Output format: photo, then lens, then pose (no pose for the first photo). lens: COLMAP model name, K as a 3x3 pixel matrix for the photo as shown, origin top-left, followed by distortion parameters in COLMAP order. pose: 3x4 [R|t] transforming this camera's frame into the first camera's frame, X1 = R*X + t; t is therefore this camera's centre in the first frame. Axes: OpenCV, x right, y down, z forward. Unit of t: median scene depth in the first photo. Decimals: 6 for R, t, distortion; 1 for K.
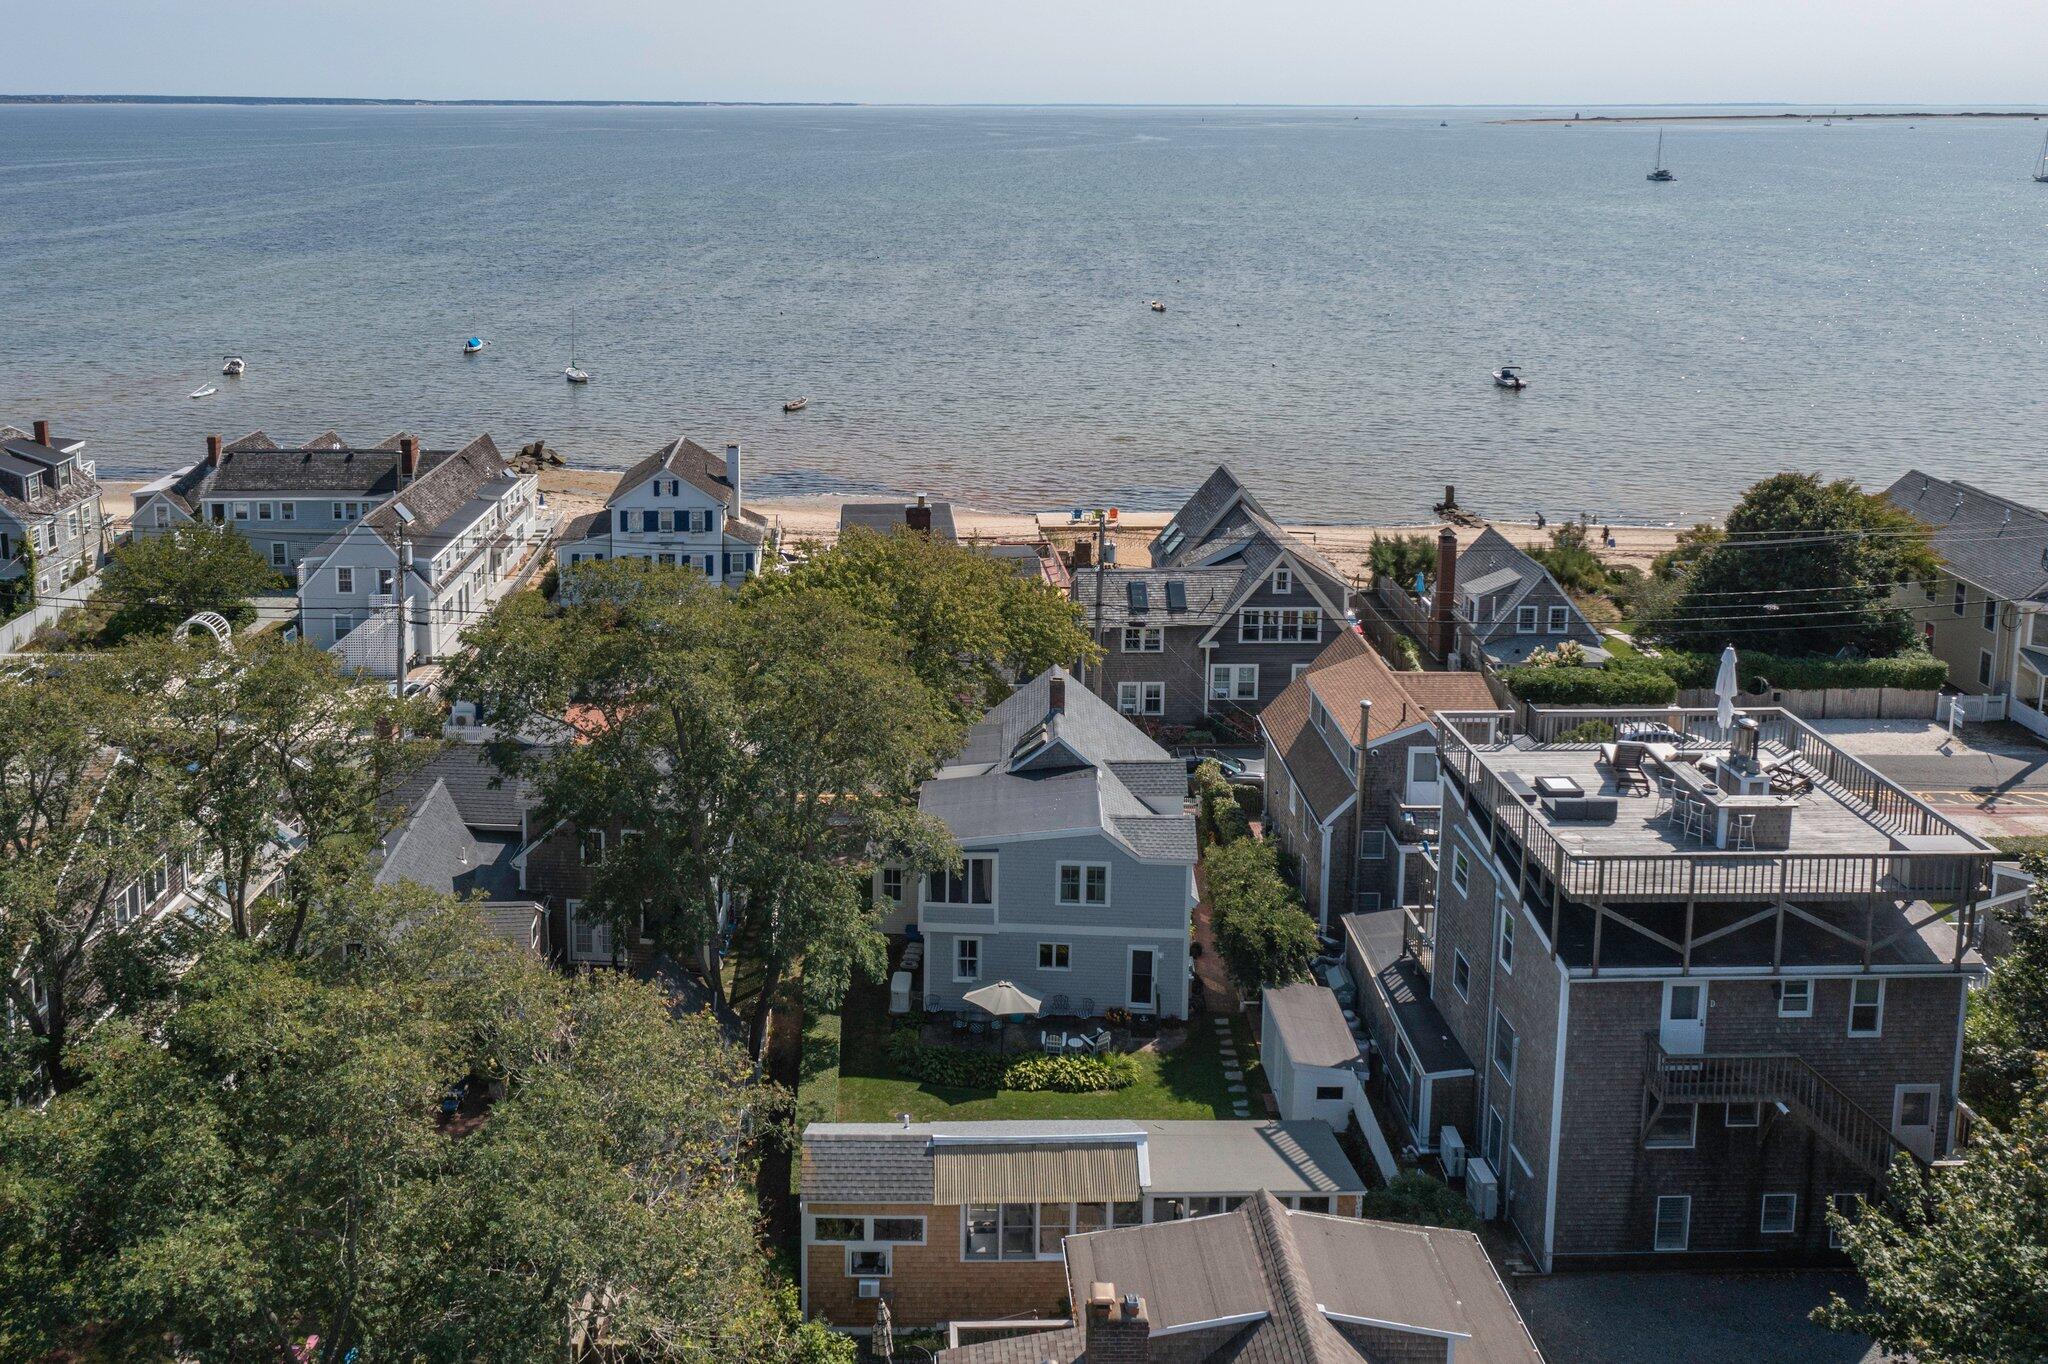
lens RADIAL K [[1834.7, 0, 1135.2], [0, 1834.7, 492.9], [0, 0, 1]] dist [-0.010531, 0.052421]
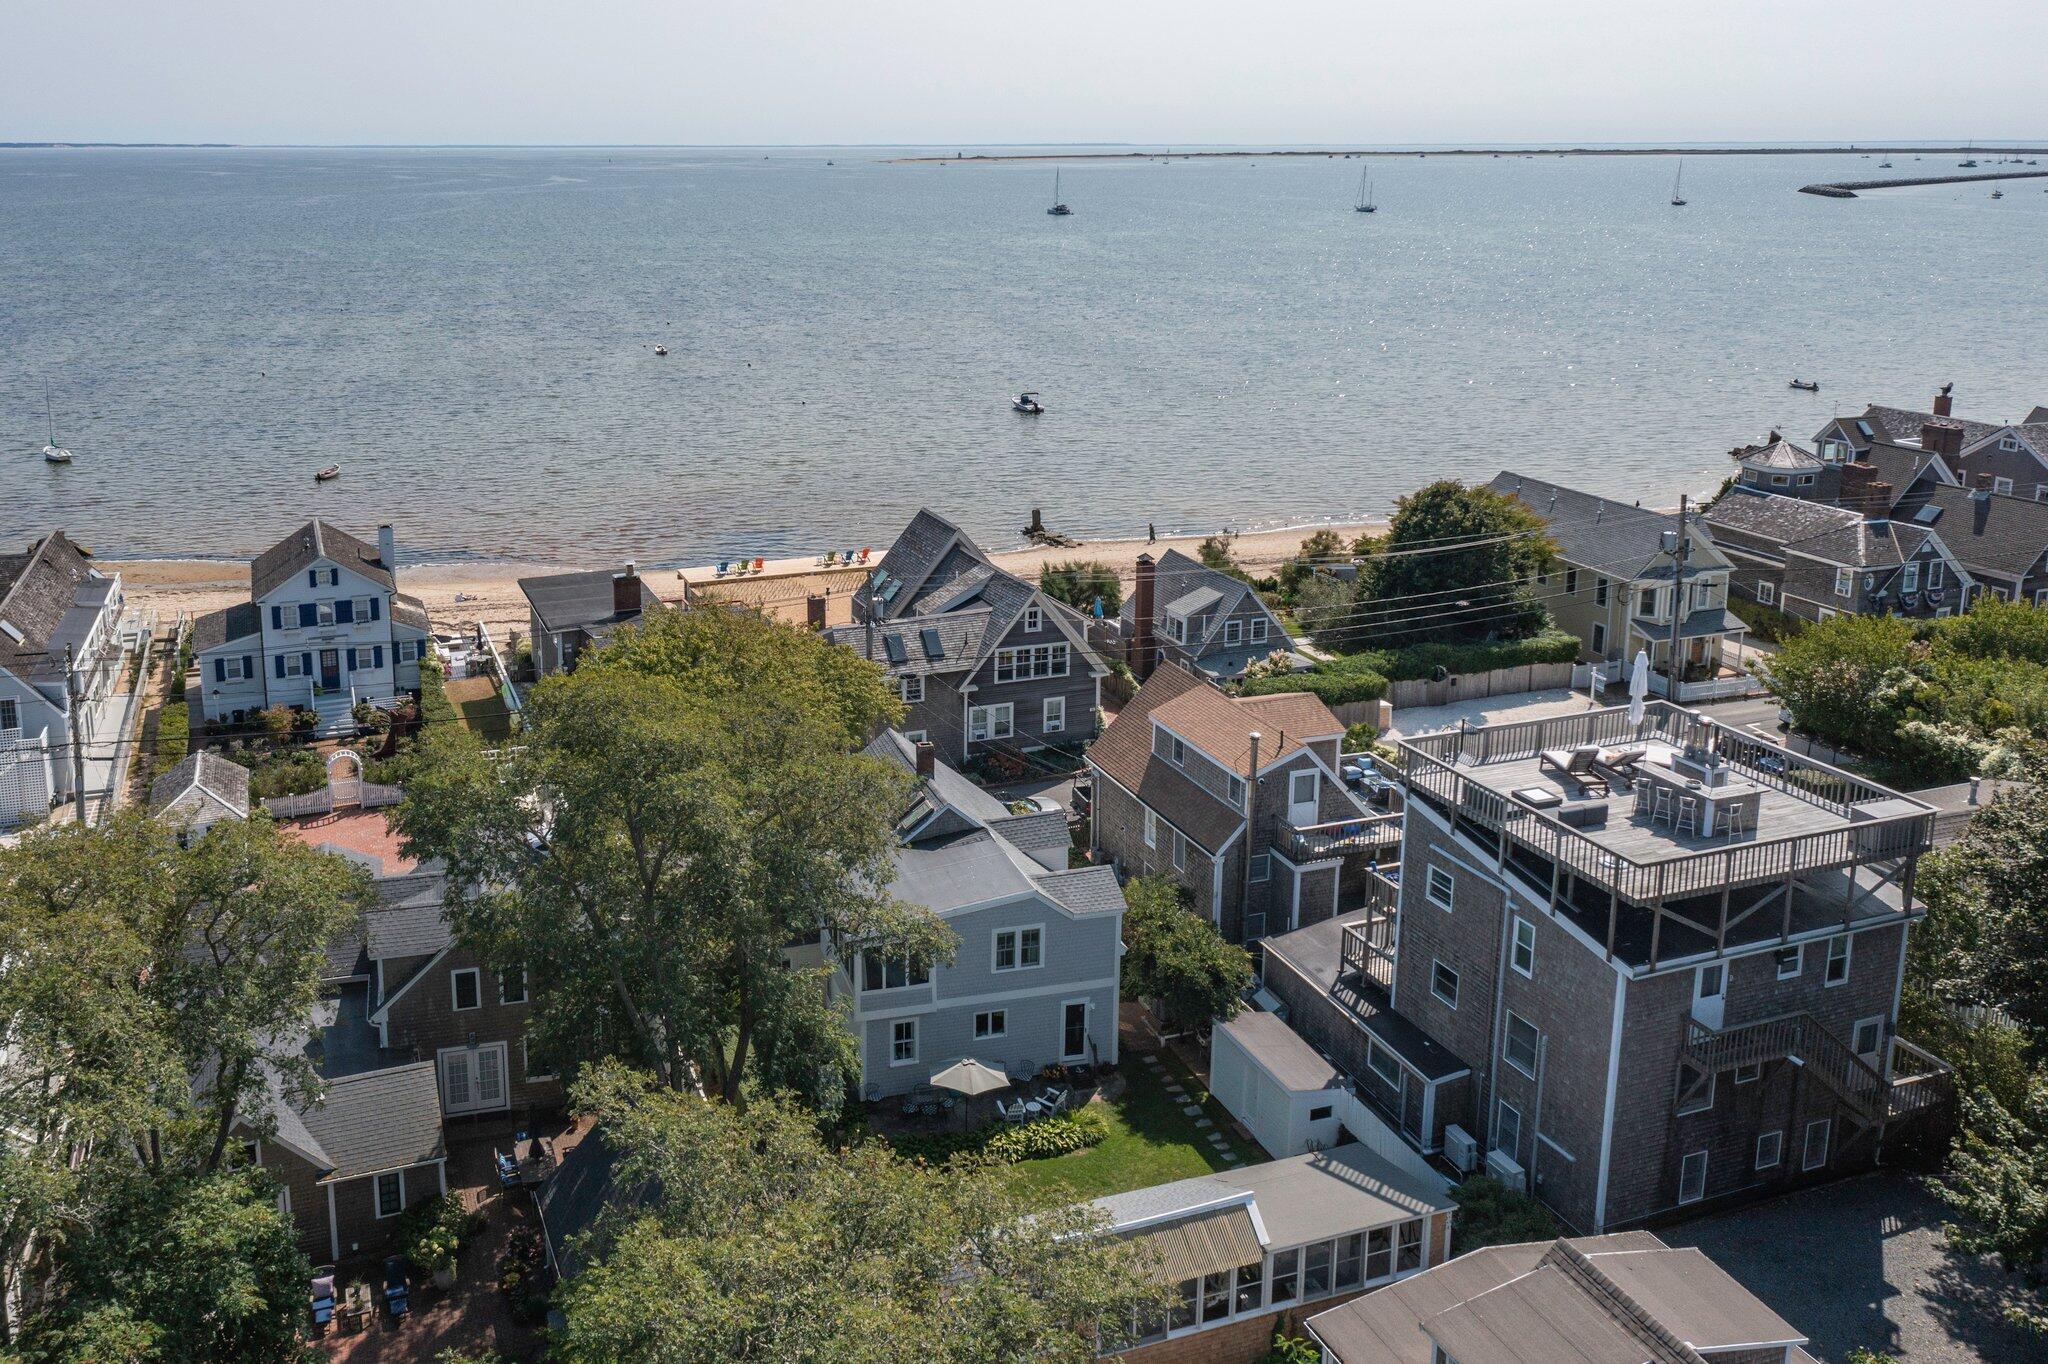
lens RADIAL K [[1715.8, 0, 1159.0], [0, 1715.8, 580.0], [0, 0, 1]] dist [-0.006215, 0.023106]
pose [[0.946139, -0.083560, 0.312792, -0.180985], [0.071061, 0.996159, 0.051170, -0.022055], [-0.315866, -0.026187, 0.948442, 0.076914]]
